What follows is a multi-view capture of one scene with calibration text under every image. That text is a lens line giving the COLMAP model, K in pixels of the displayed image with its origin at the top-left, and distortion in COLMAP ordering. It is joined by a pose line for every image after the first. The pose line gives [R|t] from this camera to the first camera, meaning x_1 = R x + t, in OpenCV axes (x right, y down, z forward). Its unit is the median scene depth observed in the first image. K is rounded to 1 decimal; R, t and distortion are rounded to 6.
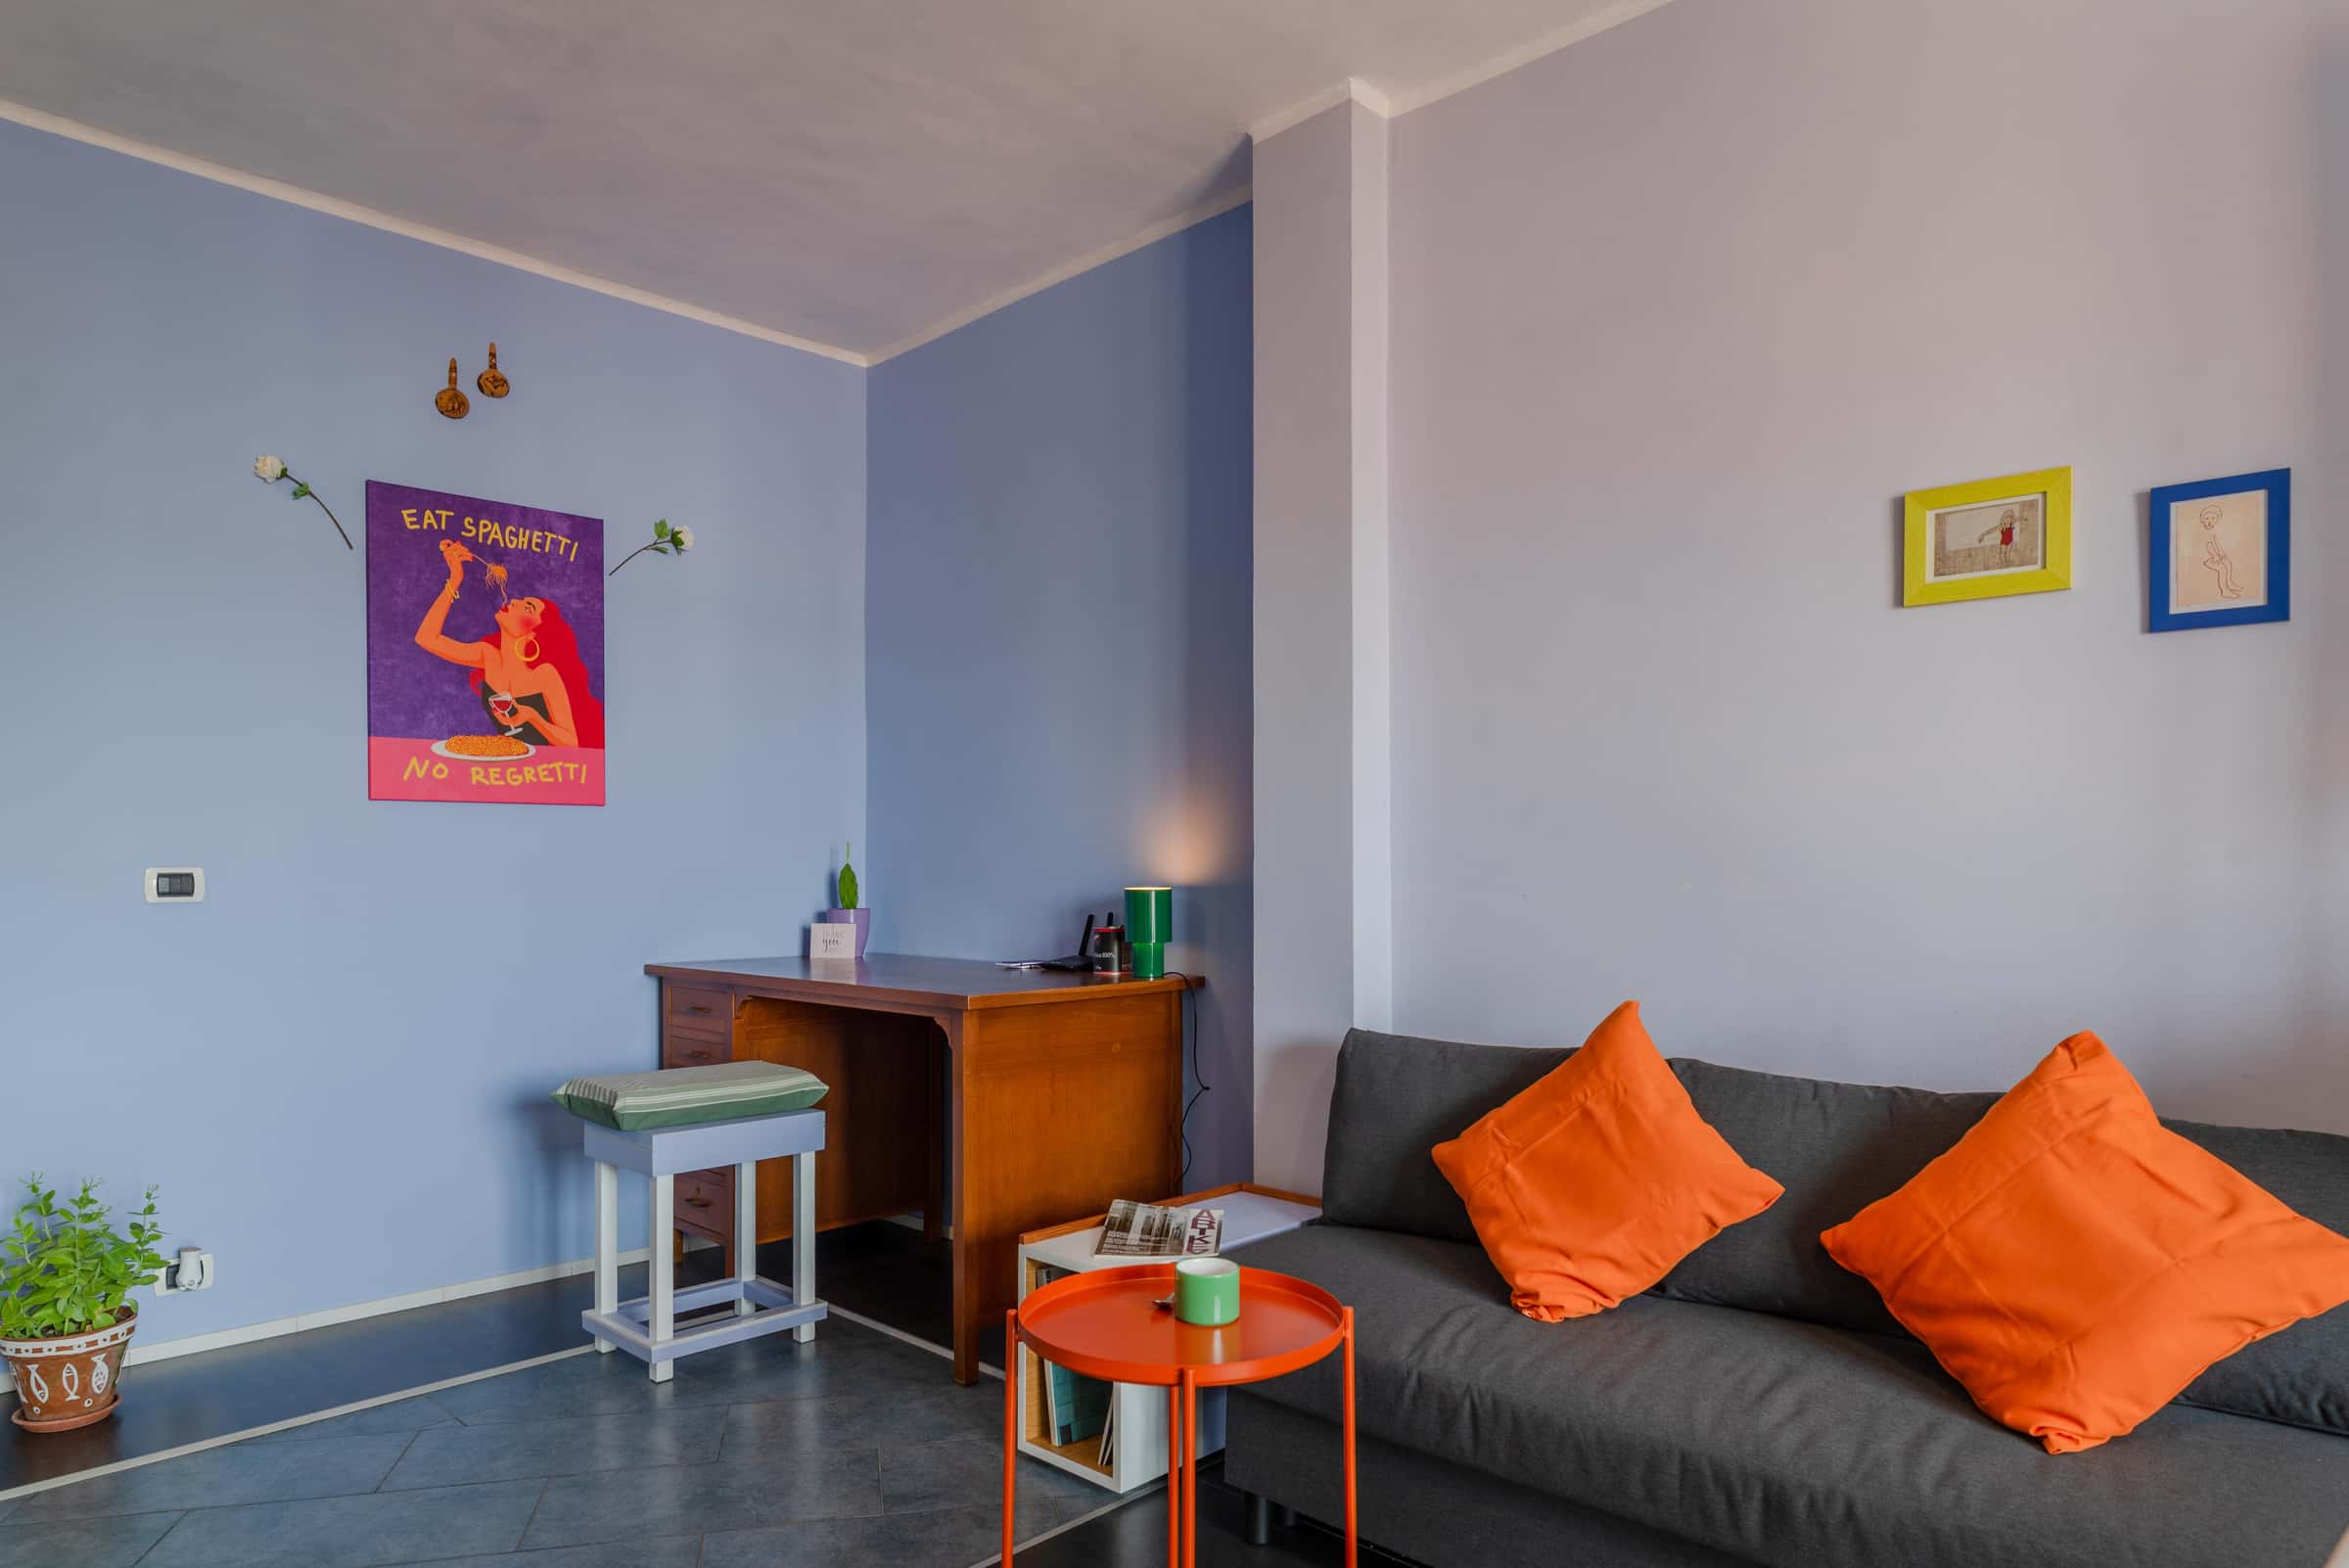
lens RADIAL K [[1416.4, 0, 1161.6], [0, 1416.4, 875.0], [0, 0, 1]] dist [-0.004883, -0.000938]
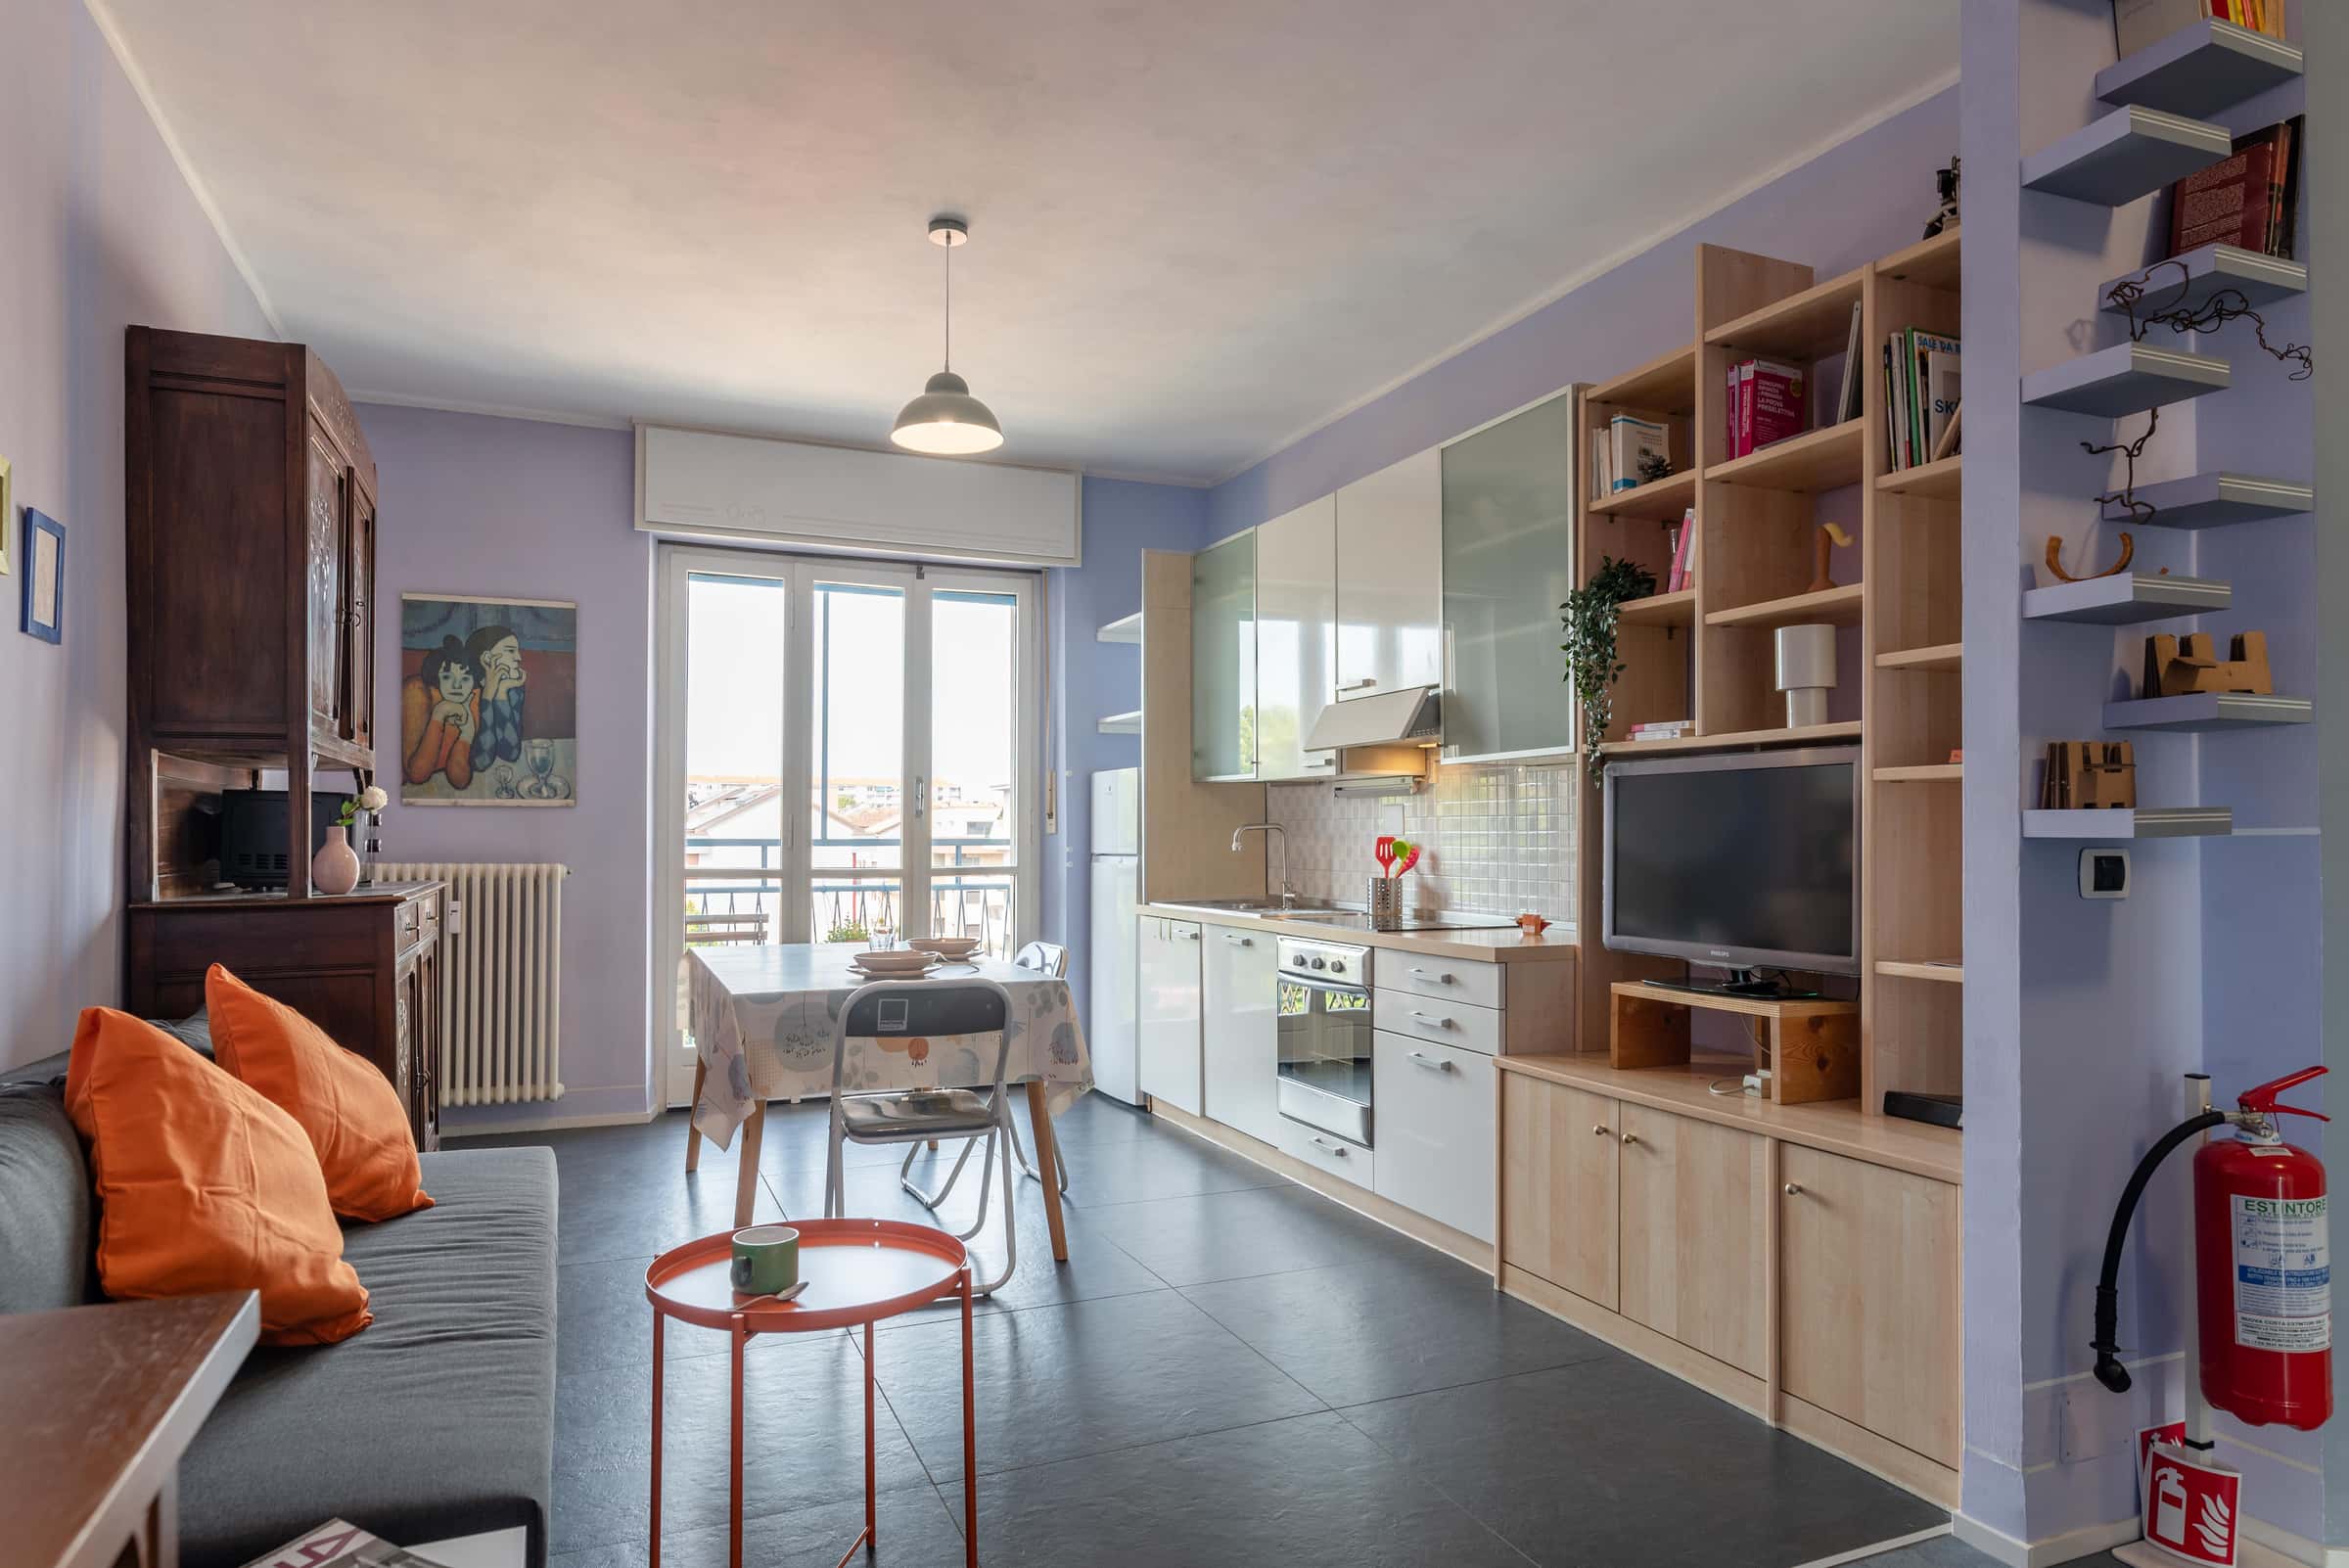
lens RADIAL K [[1385.3, 0, 1162.8], [0, 1385.3, 818.0], [0, 0, 1]] dist [-0.002322, -0.000827]
pose [[-0.919876, 0.003880, 0.392190, -0.403312], [0.000630, 0.999964, -0.008415, -0.007651], [-0.392209, -0.007493, -0.919846, 1.150731]]
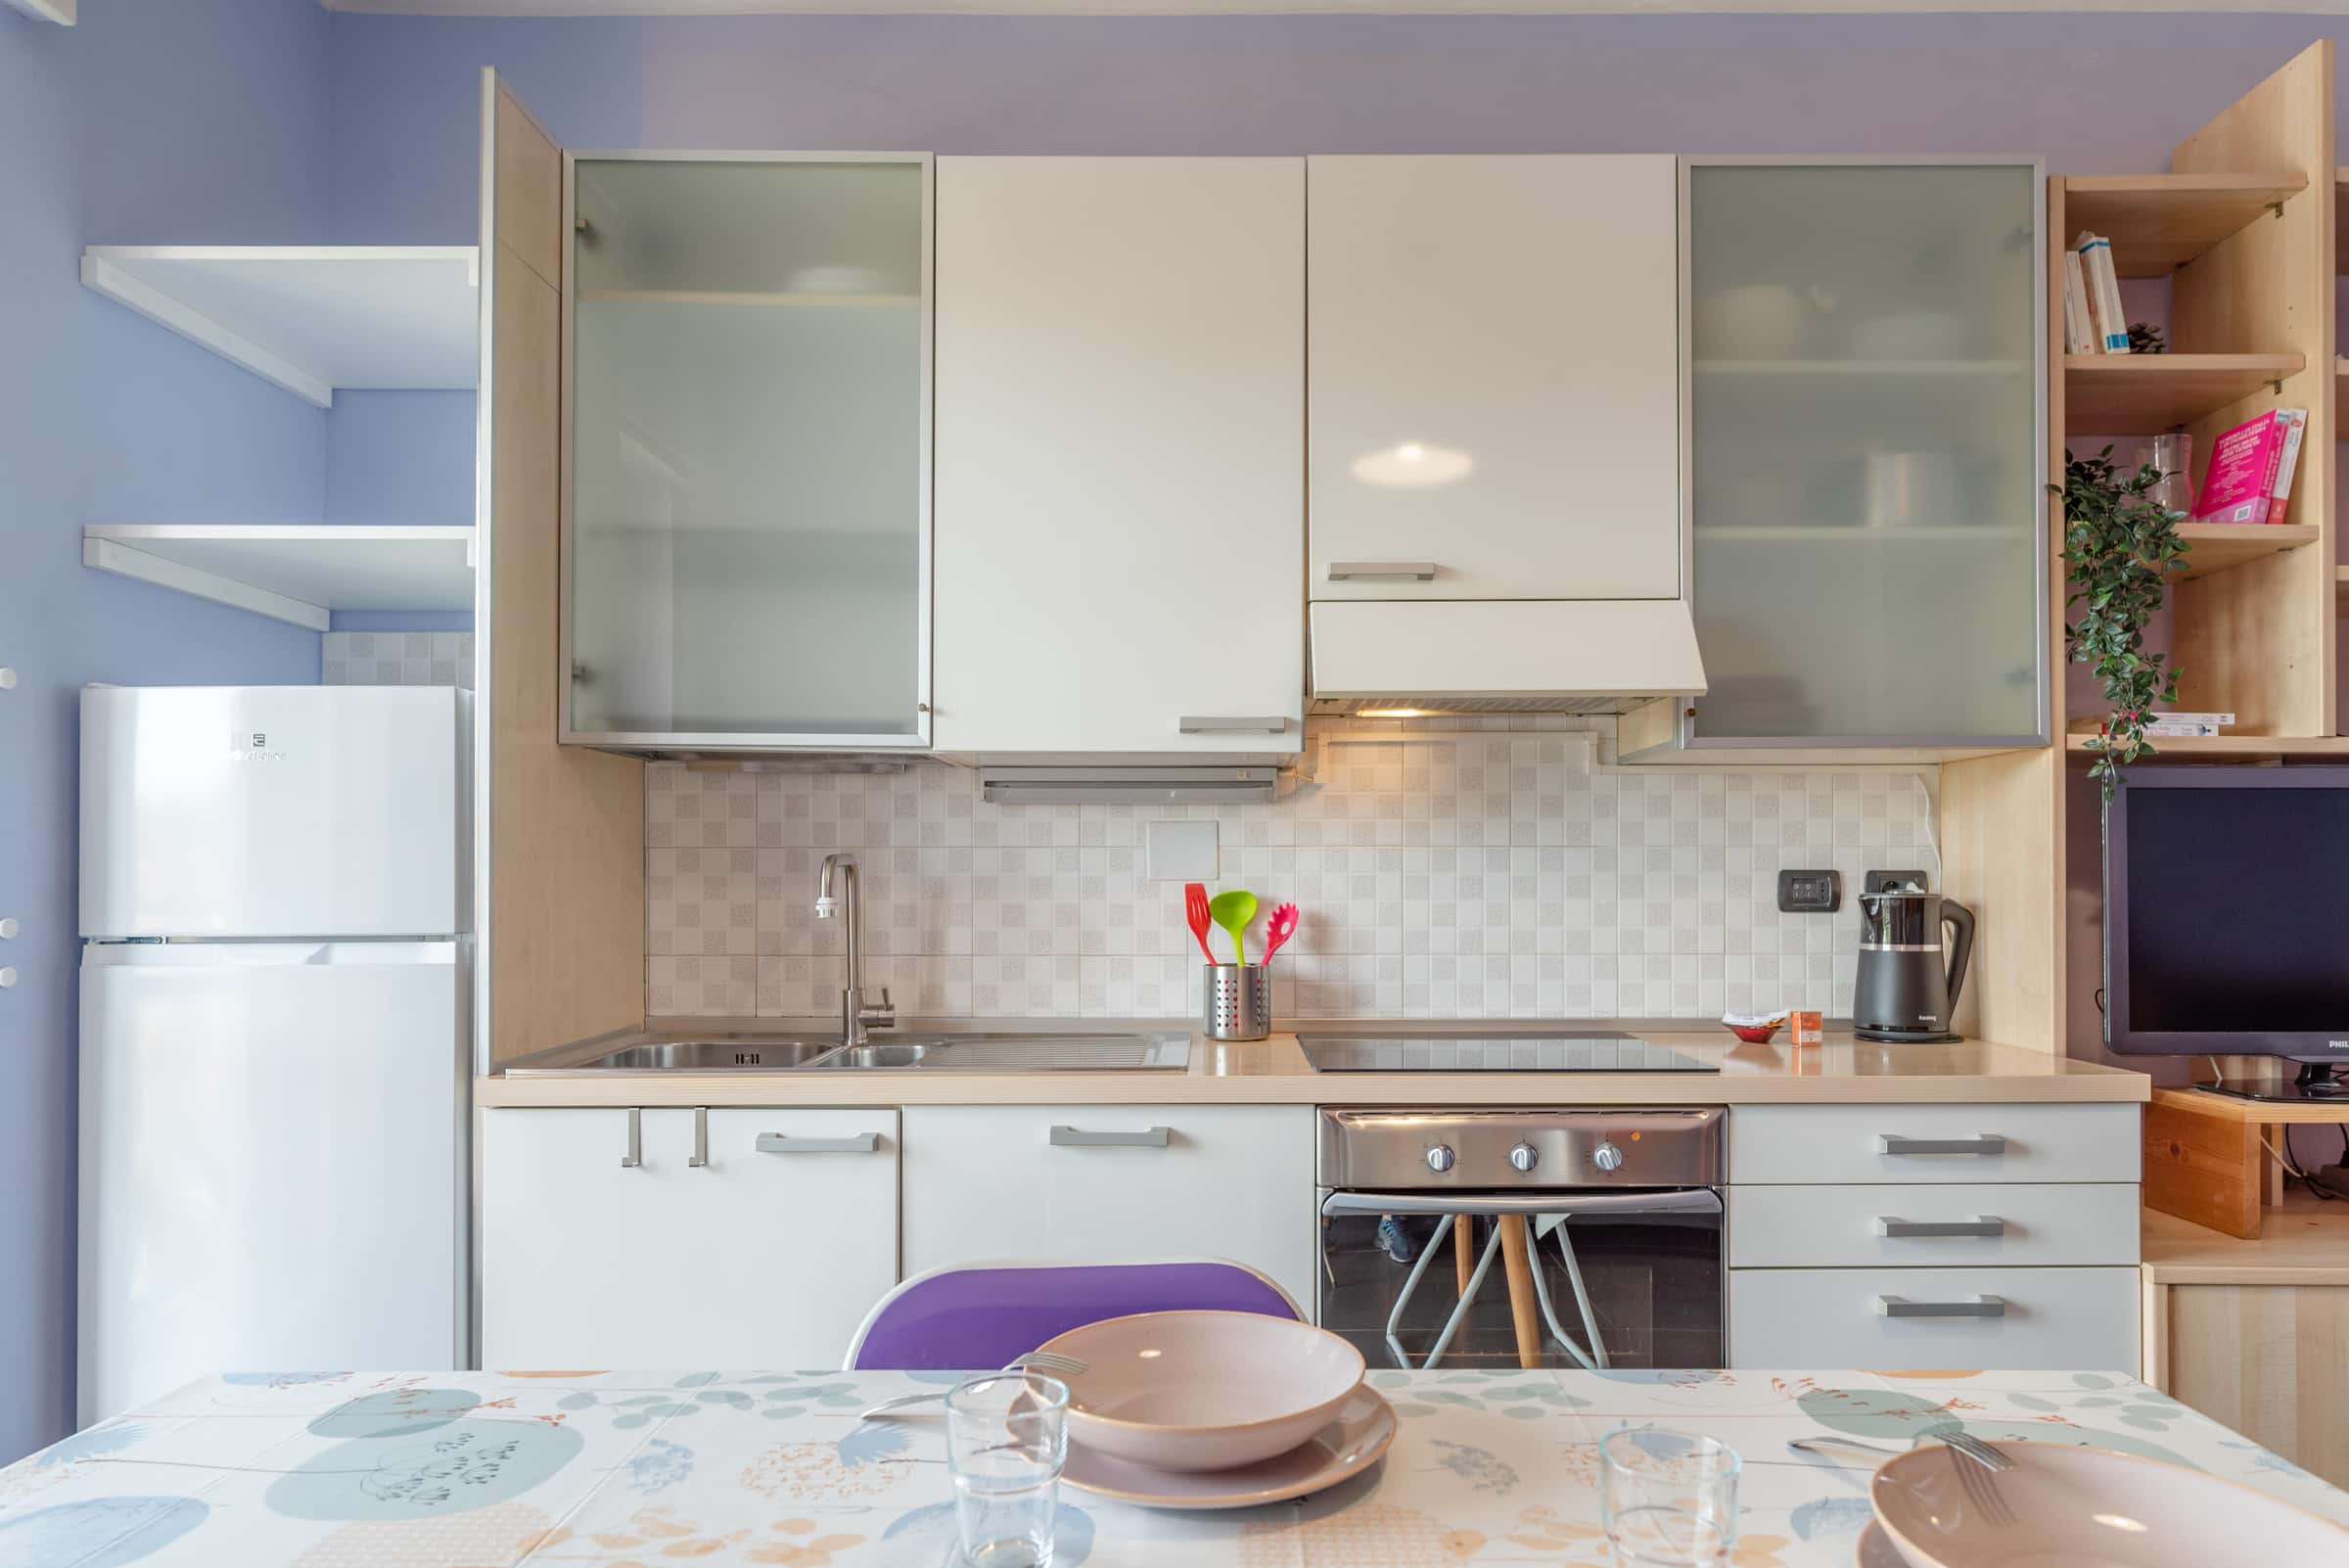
lens RADIAL K [[1410.6, 0, 1232.3], [0, 1410.6, 867.3], [0, 0, 1]] dist [0.003151, -0.000620]
pose [[-0.716991, -0.007263, -0.697045, 0.548181], [-0.001732, 0.999961, -0.008638, -0.001601], [0.697080, -0.004986, -0.716976, 0.187493]]
